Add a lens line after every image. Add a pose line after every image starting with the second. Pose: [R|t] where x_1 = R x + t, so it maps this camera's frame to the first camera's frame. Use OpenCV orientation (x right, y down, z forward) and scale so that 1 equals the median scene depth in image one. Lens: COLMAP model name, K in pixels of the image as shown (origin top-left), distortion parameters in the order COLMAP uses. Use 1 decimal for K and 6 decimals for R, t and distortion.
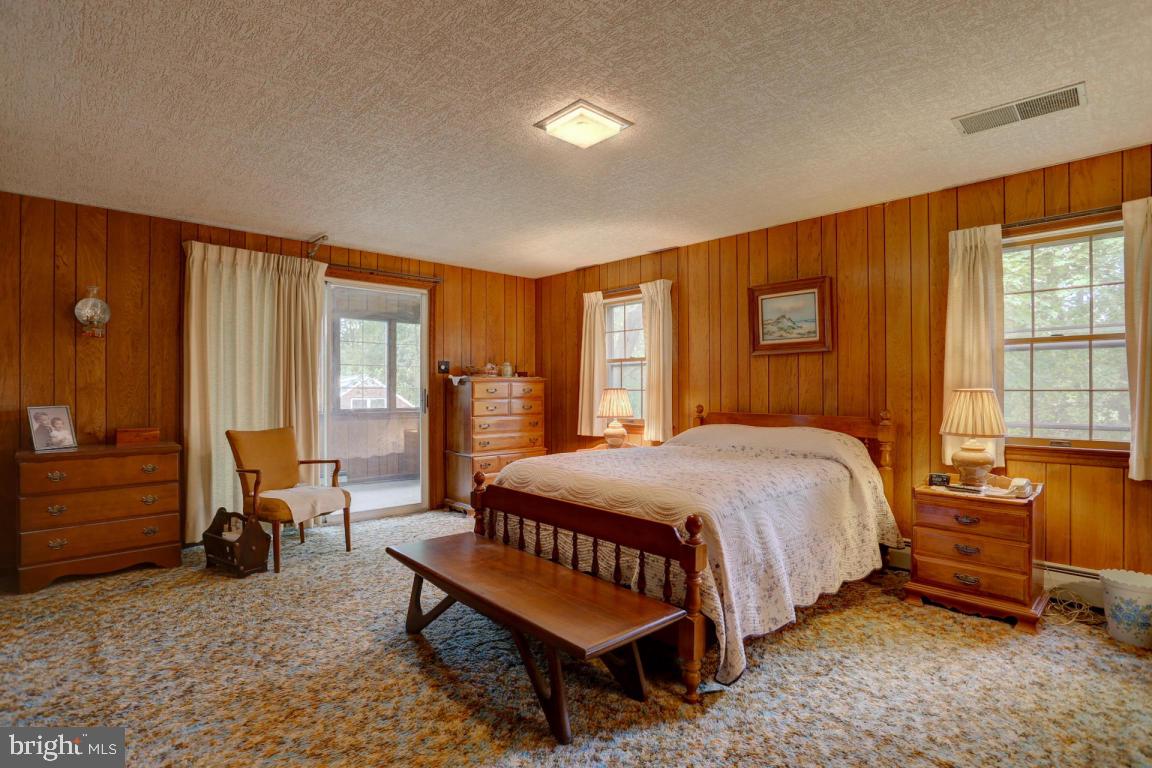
lens RADIAL K [[577.0, 0, 572.5], [0, 577.0, 386.4], [0, 0, 1]] dist [-0.054470, 0.015169]
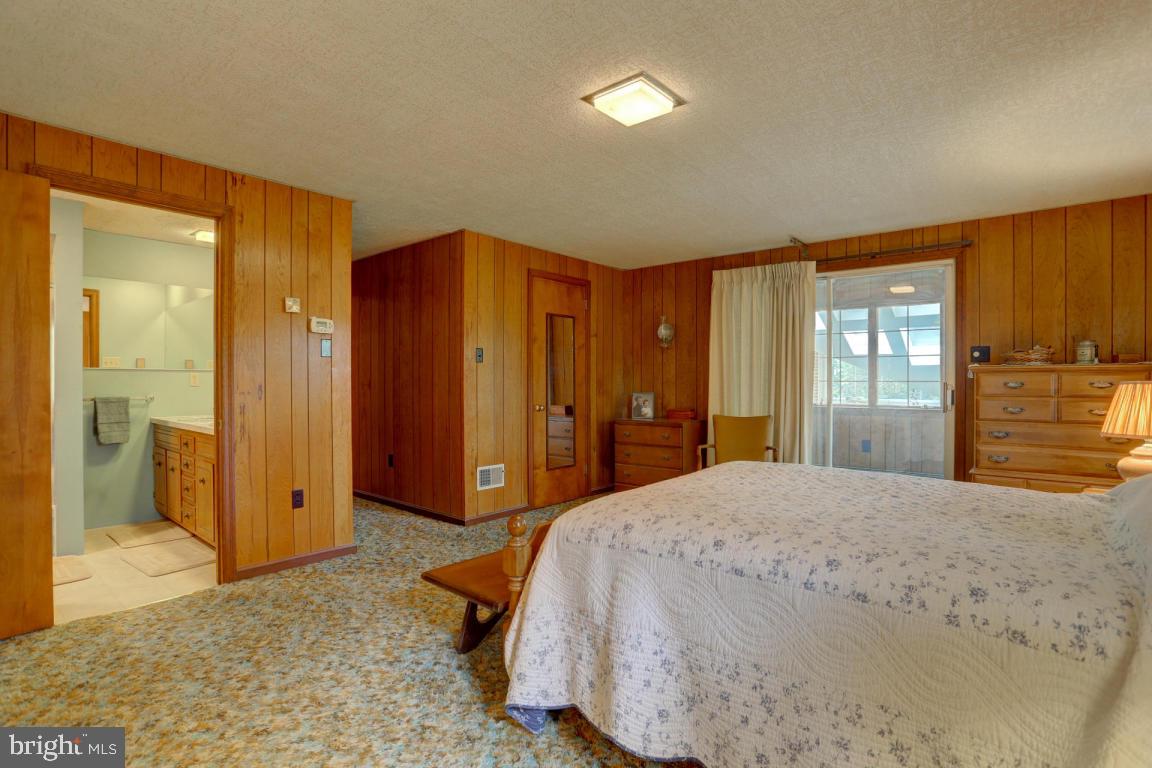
lens RADIAL K [[577.0, 0, 597.3], [0, 577.0, 384.9], [0, 0, 1]] dist [-0.054470, 0.015169]
pose [[0.129442, 0.005770, -0.991570, 0.600560], [0.003477, 0.999974, 0.006273, 0.001554], [0.991581, -0.004260, 0.129419, 0.524663]]
